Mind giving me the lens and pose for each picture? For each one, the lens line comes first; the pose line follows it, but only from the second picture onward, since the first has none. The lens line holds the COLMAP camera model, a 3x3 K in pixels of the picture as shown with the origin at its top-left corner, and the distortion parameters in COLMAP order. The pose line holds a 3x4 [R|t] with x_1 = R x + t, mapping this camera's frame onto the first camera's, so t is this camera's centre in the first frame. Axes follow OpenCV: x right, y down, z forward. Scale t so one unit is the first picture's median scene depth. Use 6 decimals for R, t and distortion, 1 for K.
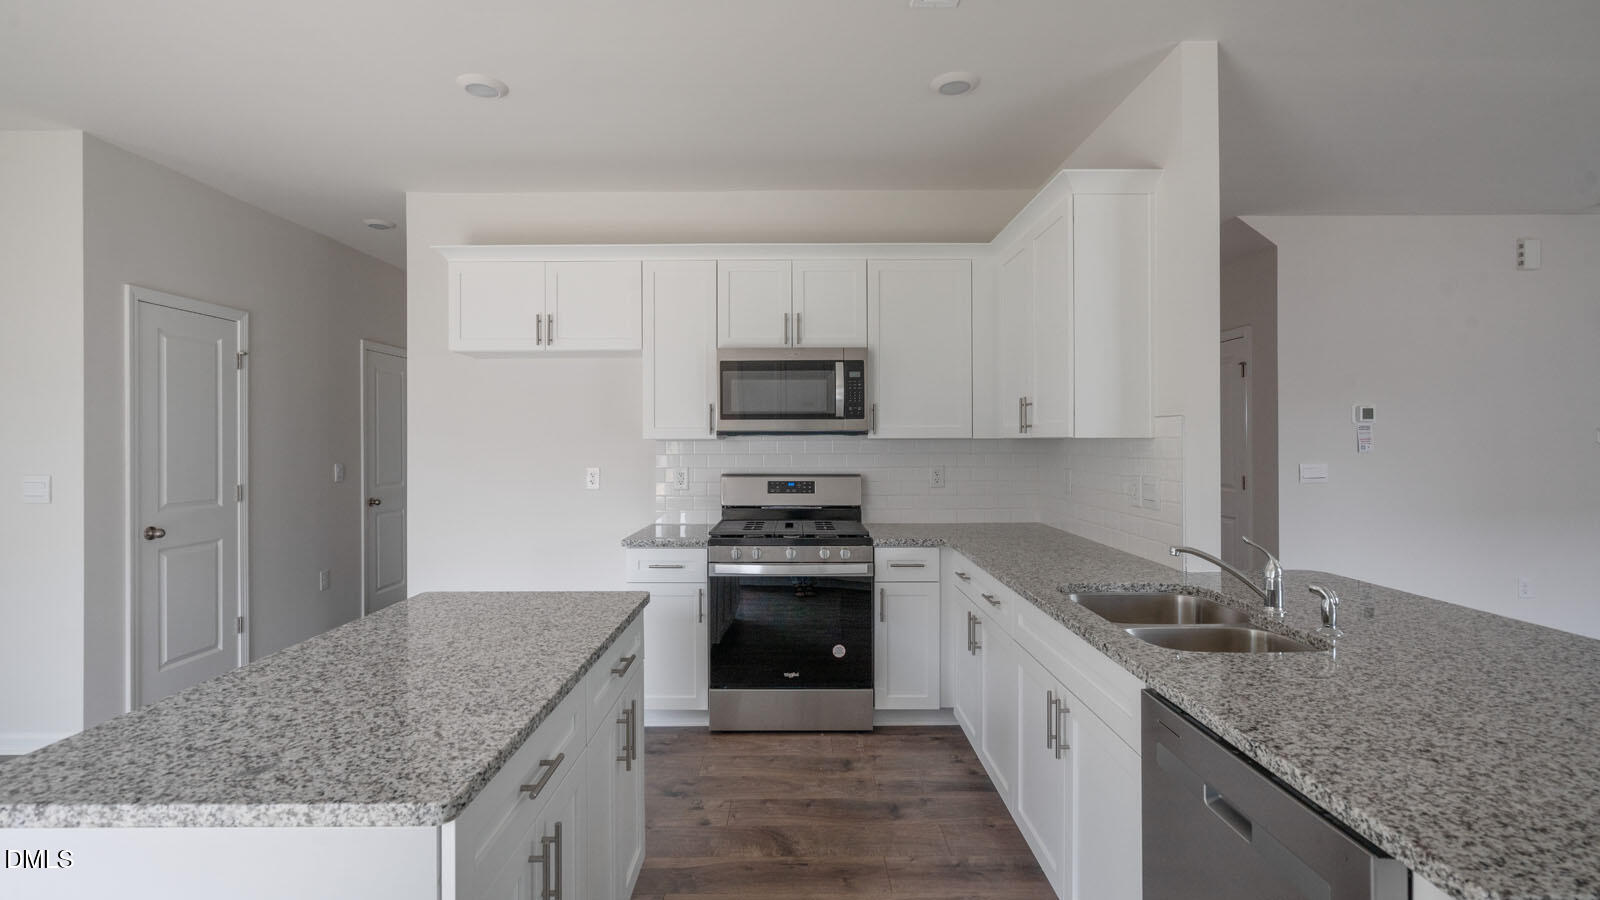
lens RADIAL K [[716.9, 0, 798.2], [0, 716.9, 441.7], [0, 0, 1]] dist [-0.004660, 0.001774]
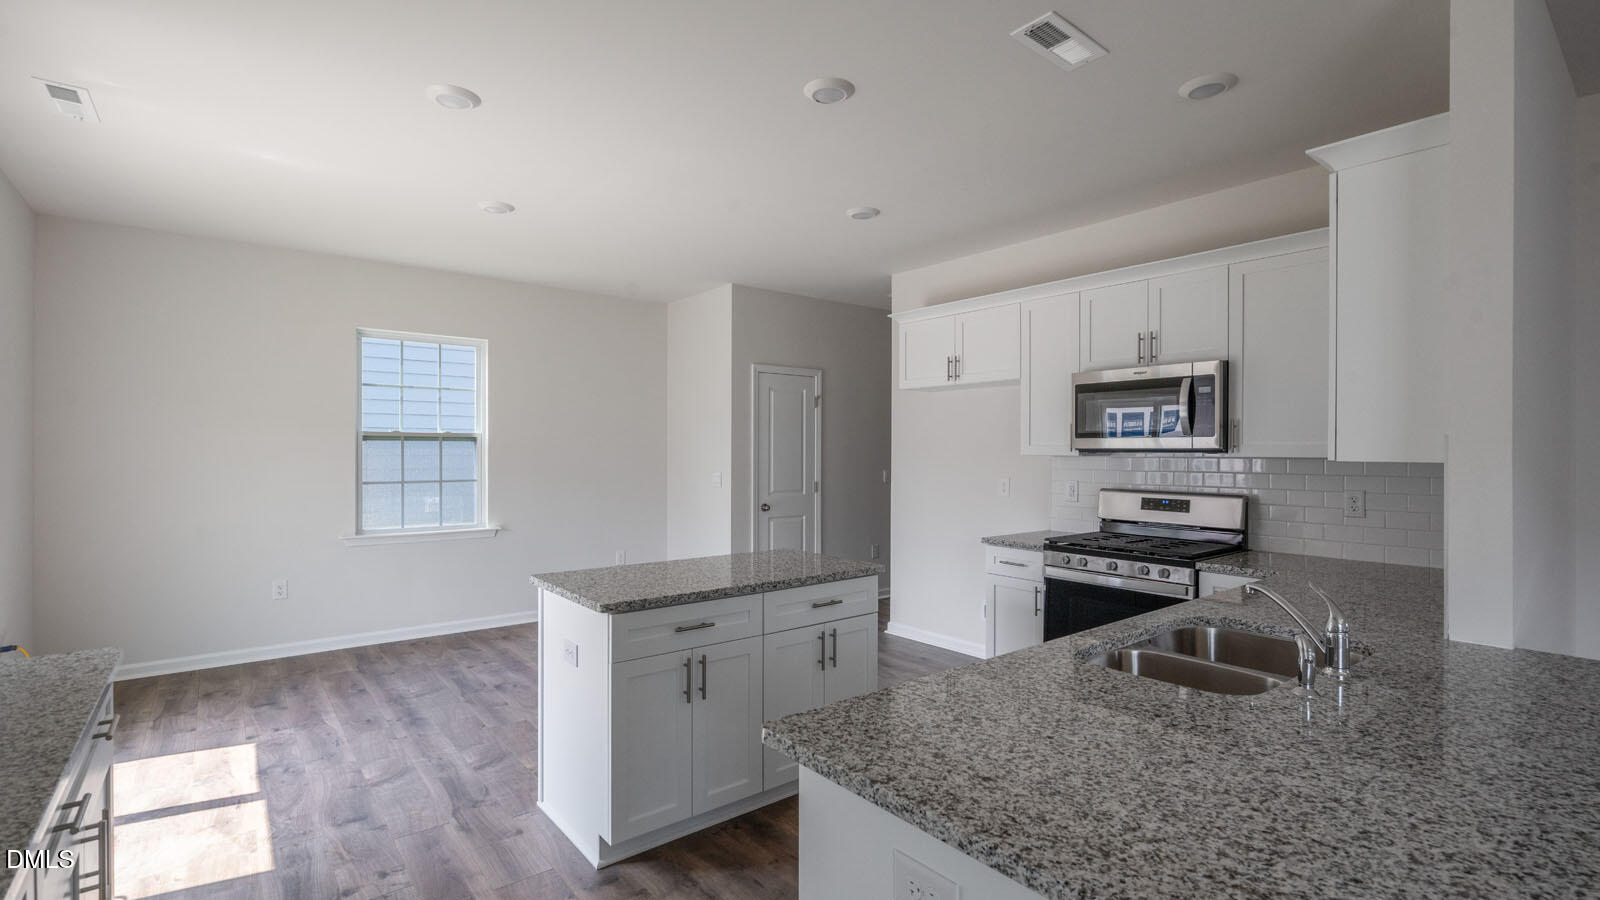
lens RADIAL K [[716.9, 0, 806.6], [0, 716.9, 457.8], [0, 0, 1]] dist [-0.004660, 0.001774]
pose [[0.635779, 0.012528, -0.771770, 0.469067], [-0.003792, 0.999907, 0.013107, -0.013563], [0.771862, -0.005407, 0.635767, -0.012165]]
